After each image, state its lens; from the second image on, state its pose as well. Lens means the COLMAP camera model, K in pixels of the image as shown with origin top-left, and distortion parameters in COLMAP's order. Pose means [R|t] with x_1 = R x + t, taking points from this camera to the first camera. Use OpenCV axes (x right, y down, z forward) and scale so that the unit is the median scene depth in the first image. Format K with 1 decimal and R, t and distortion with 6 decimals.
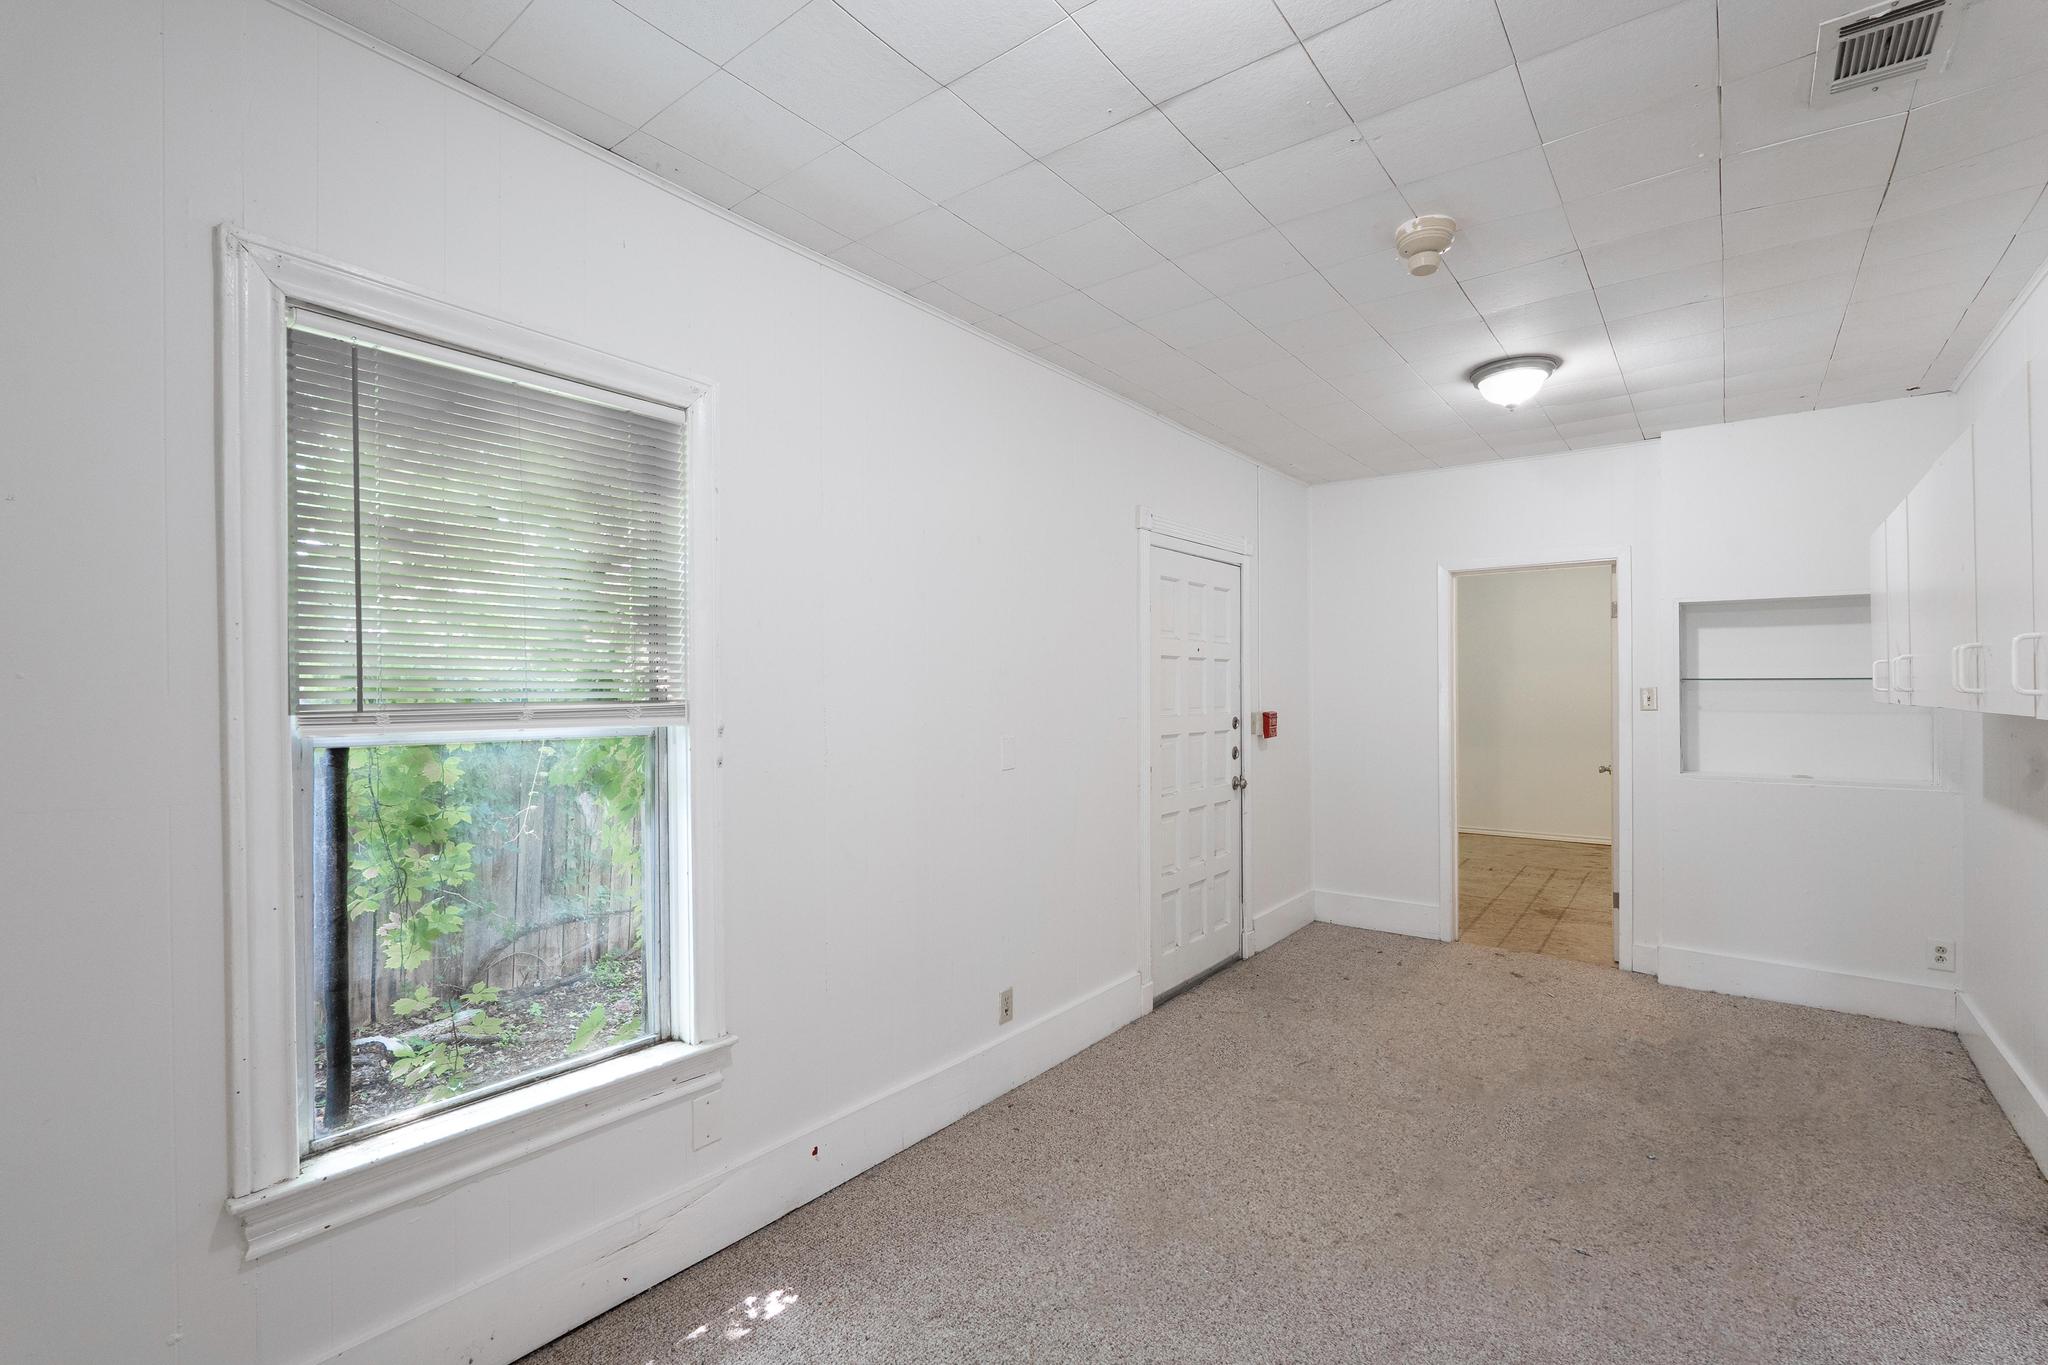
lens RADIAL K [[918.8, 0, 1027.3], [0, 918.8, 691.4], [0, 0, 1]] dist [-0.004134, 0.000297]
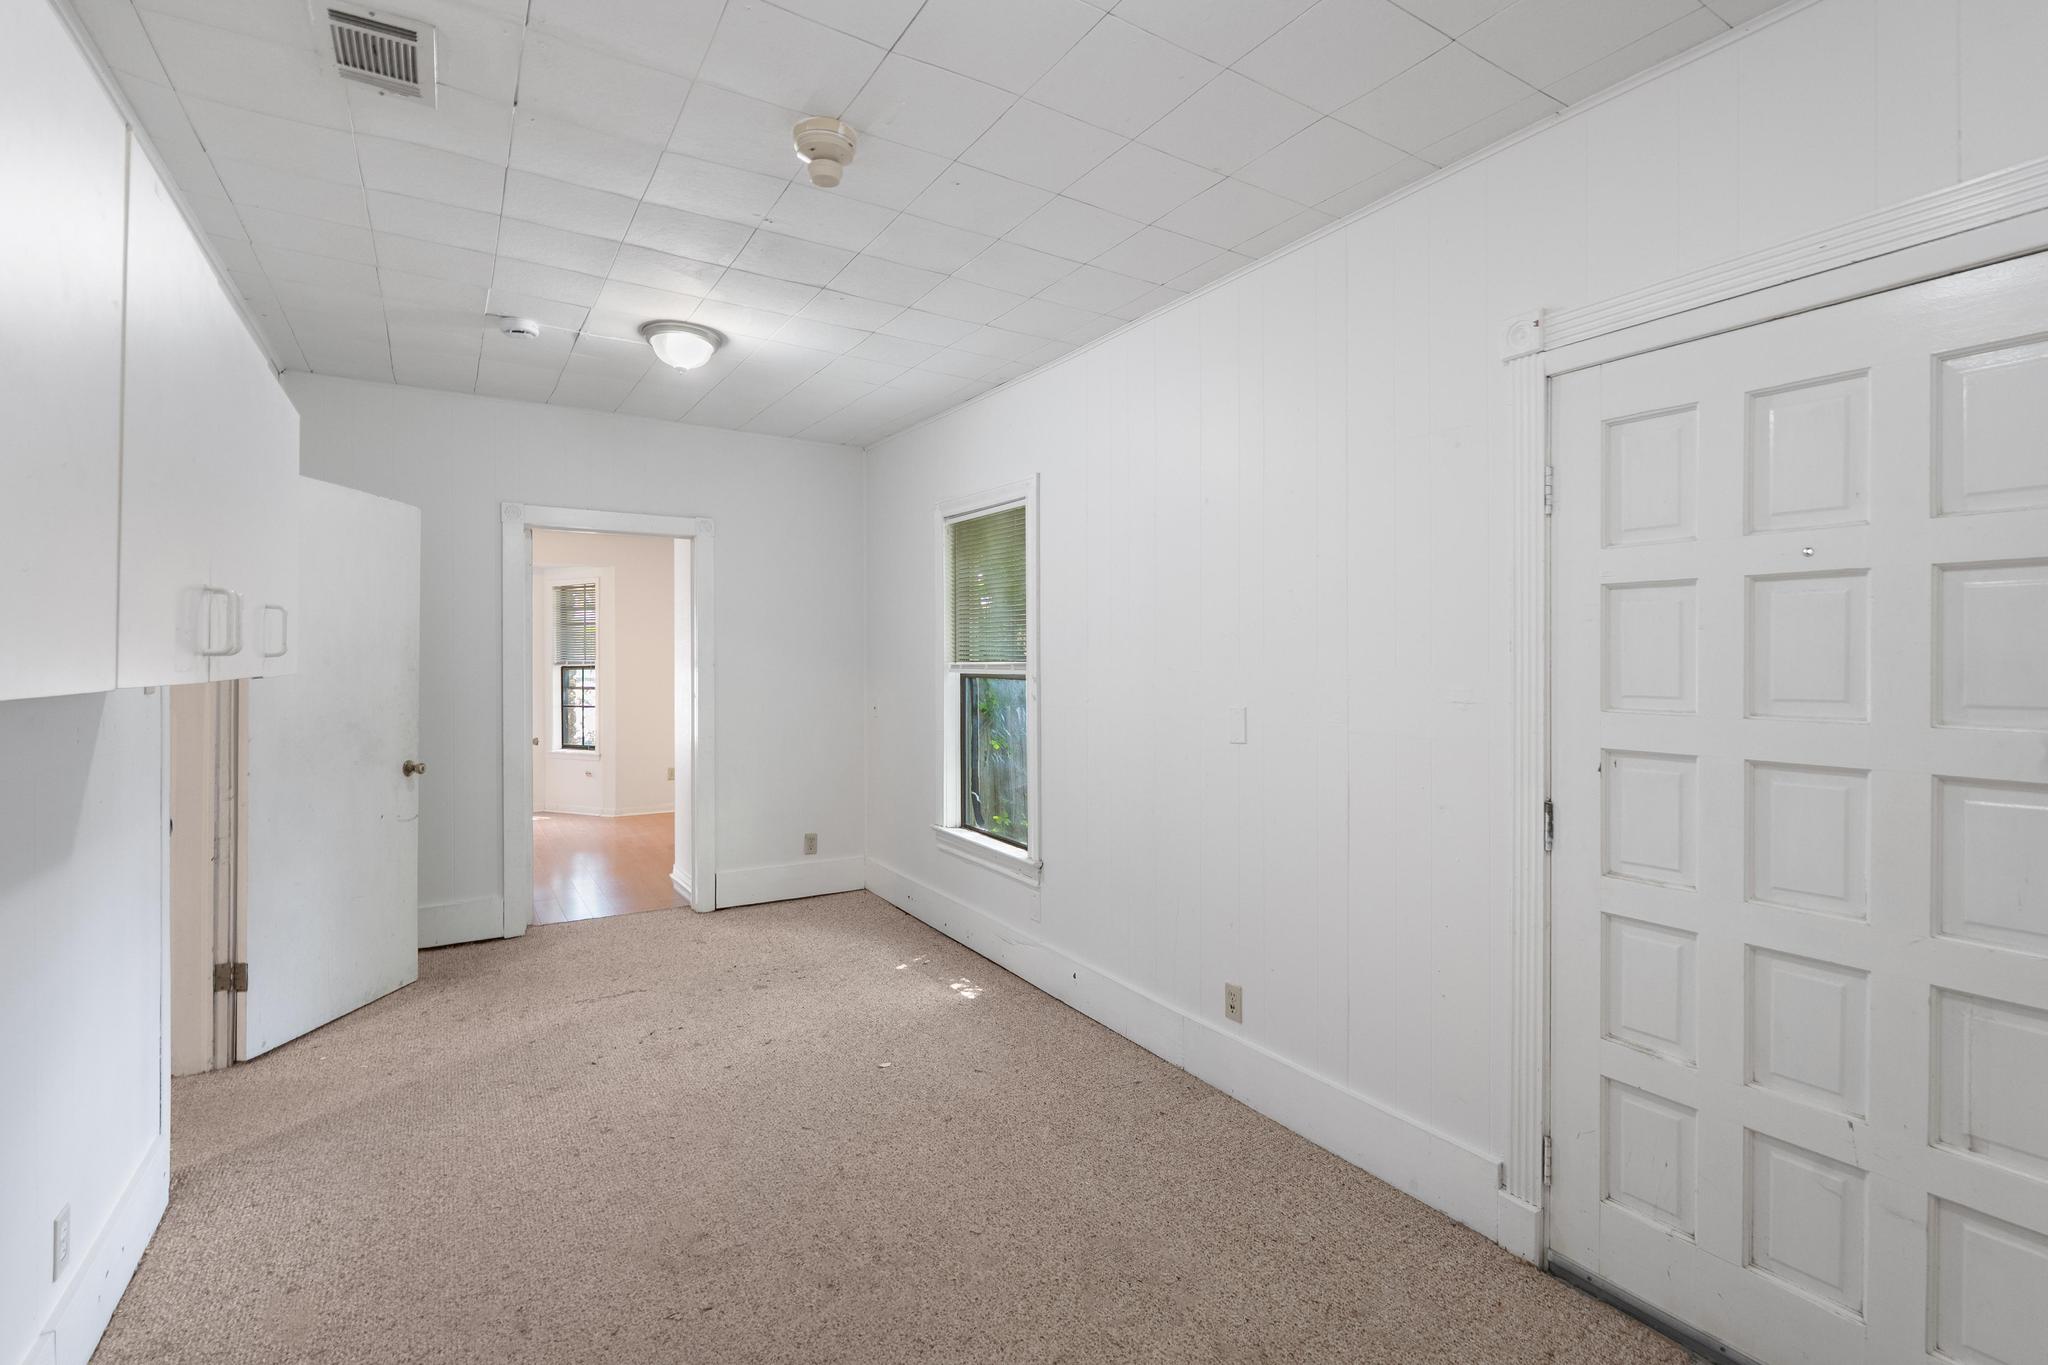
lens RADIAL K [[918.8, 0, 1026.3], [0, 918.8, 667.9], [0, 0, 1]] dist [-0.004134, 0.000297]
pose [[-0.349636, 0.003375, -0.936880, 0.905791], [-0.008890, 0.999937, 0.006920, 0.006698], [0.936843, 0.010748, -0.349584, 1.129517]]
